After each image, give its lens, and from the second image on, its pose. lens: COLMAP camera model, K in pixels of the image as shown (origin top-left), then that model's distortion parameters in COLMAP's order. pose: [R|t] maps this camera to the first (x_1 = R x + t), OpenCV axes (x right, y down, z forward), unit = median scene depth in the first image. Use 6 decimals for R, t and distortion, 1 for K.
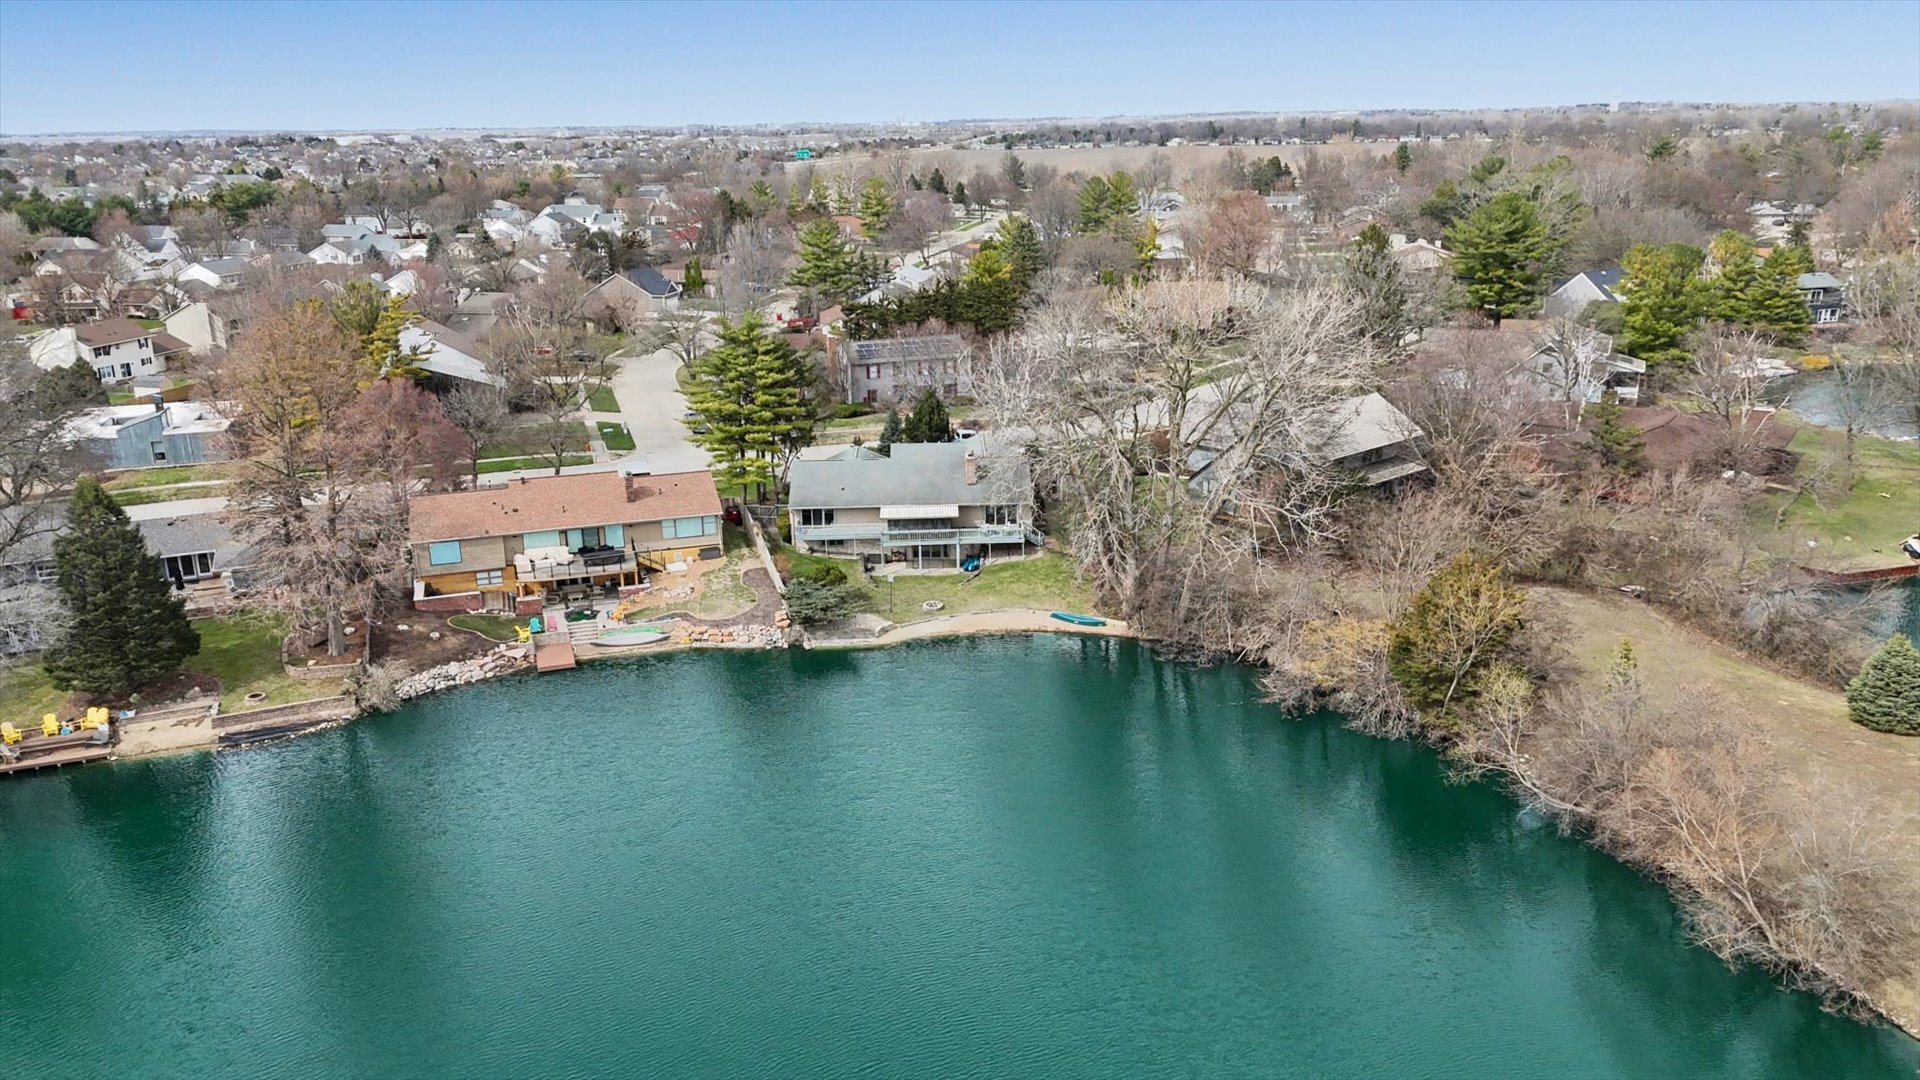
lens RADIAL K [[1426.5, 0, 960.0], [0, 1426.5, 540.0], [0, 0, 1]] dist [0.106122, -0.139907]
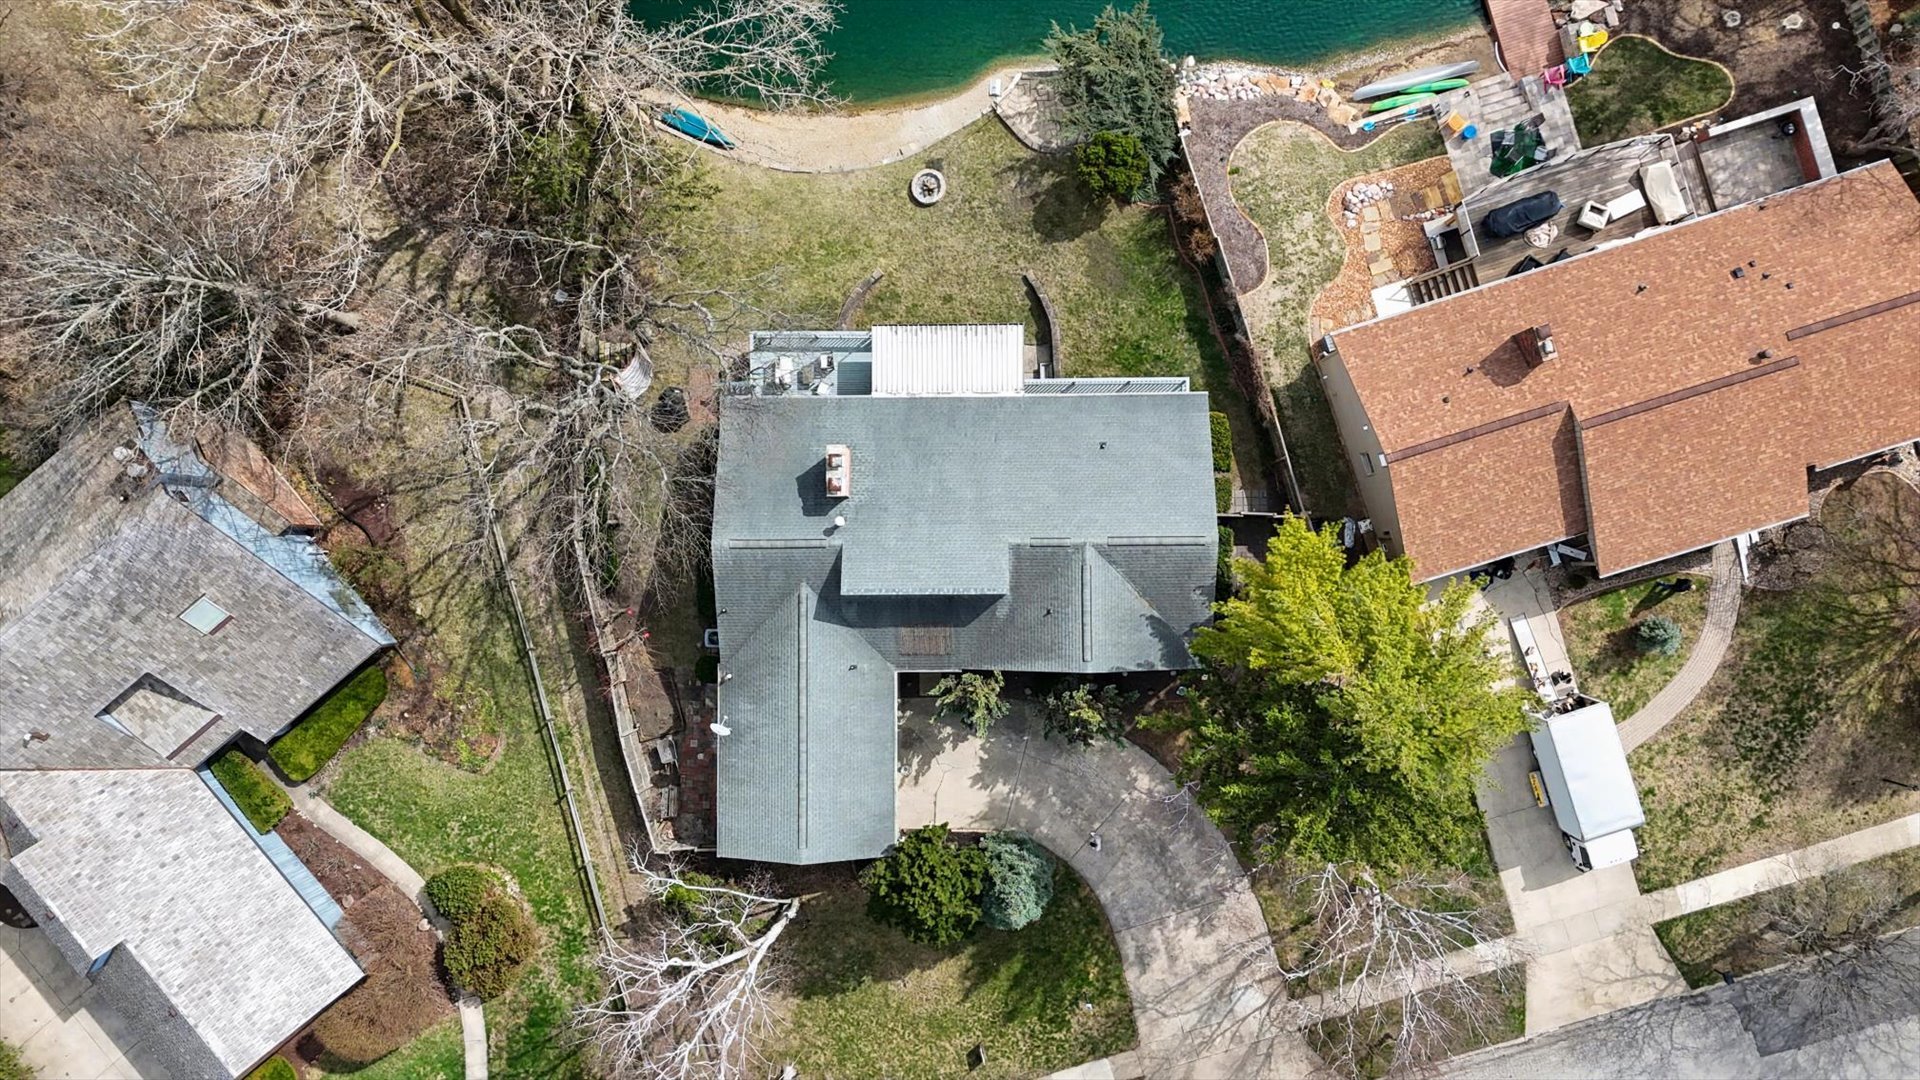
lens RADIAL K [[1508.7, 0, 950.5], [0, 1508.7, 703.4], [0, 0, 1]] dist [0.038498, 0.004187]
pose [[-0.999150, -0.022293, 0.034673, -0.051043], [0.039178, -0.252027, 0.966927, -0.572125], [-0.012817, 0.967463, 0.252686, 0.976587]]
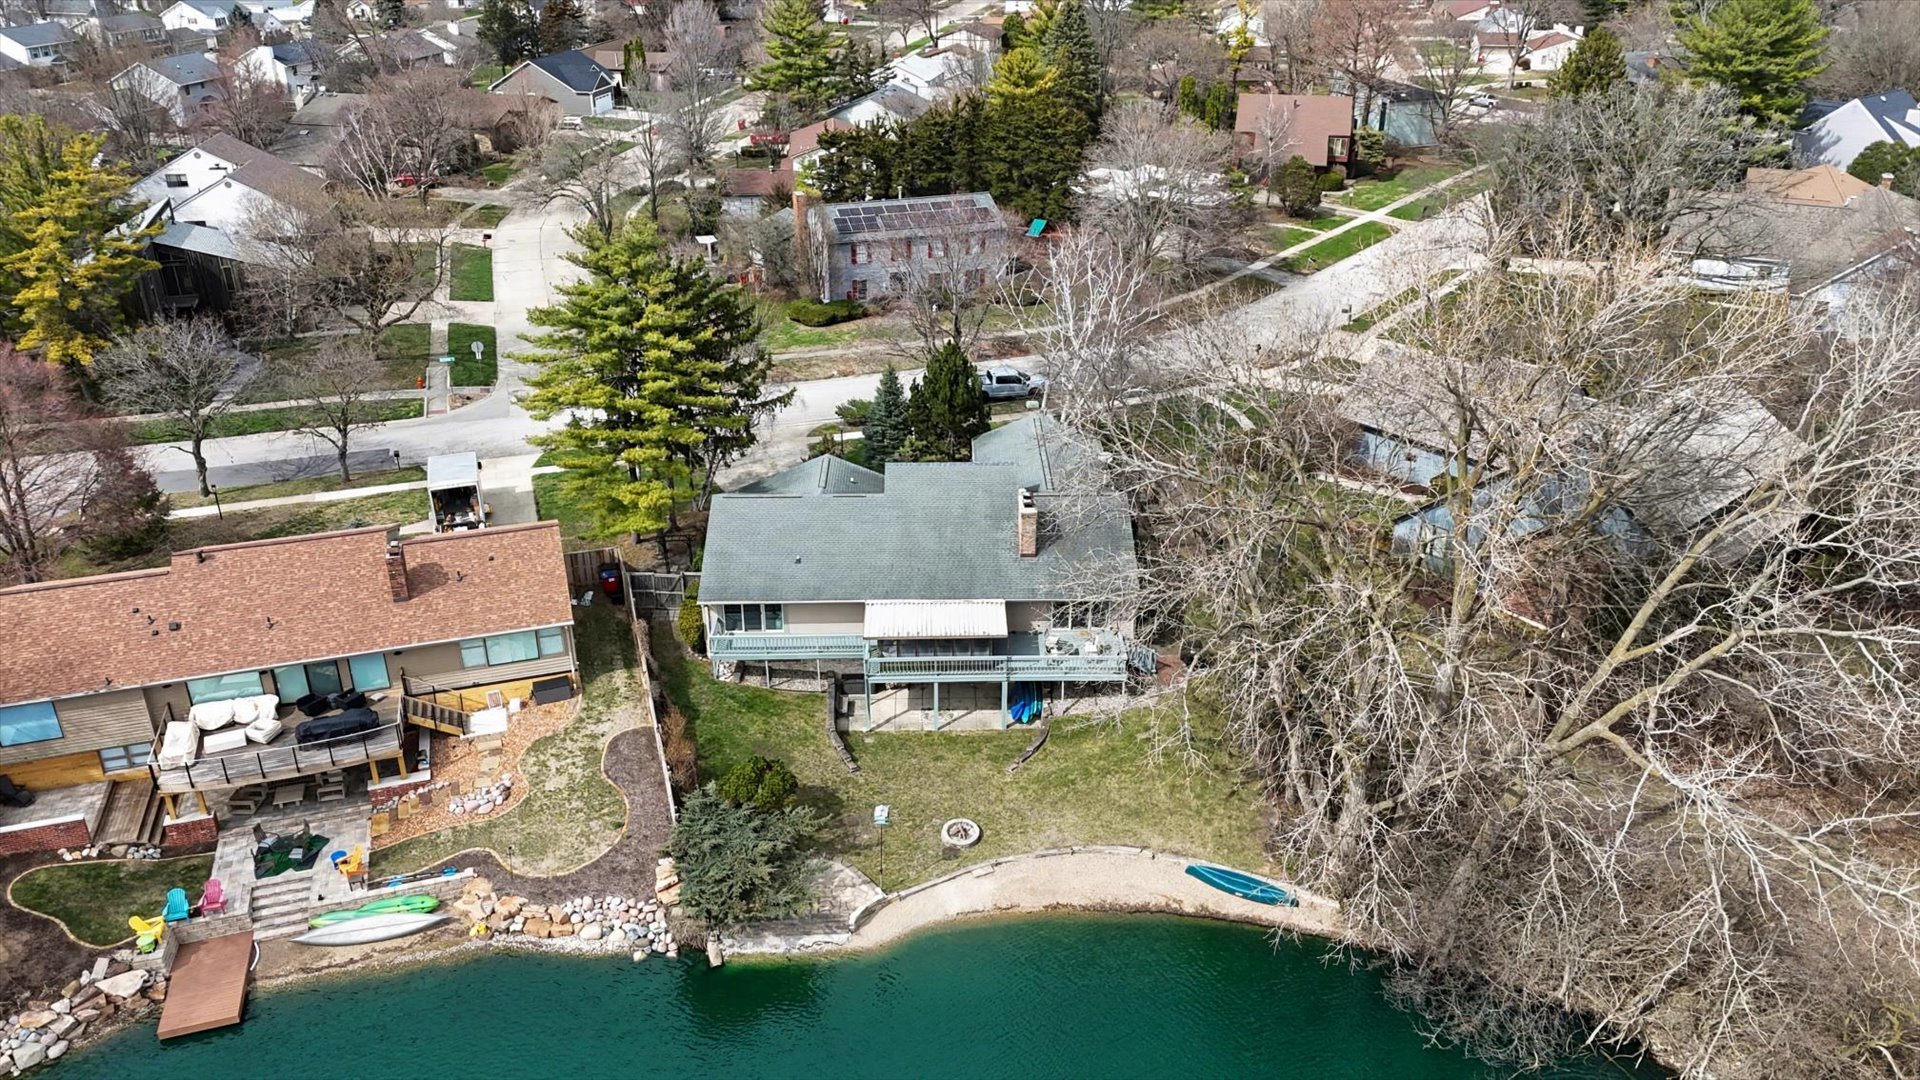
lens RADIAL K [[1431.2, 0, 960.0], [0, 1431.2, 540.0], [0, 0, 1]] dist [0.050374, -0.035917]
pose [[0.999847, 0.017066, 0.003887, -0.021456], [-0.017469, 0.986813, 0.160918, -0.136978], [-0.001089, -0.160961, 0.986960, 0.458456]]
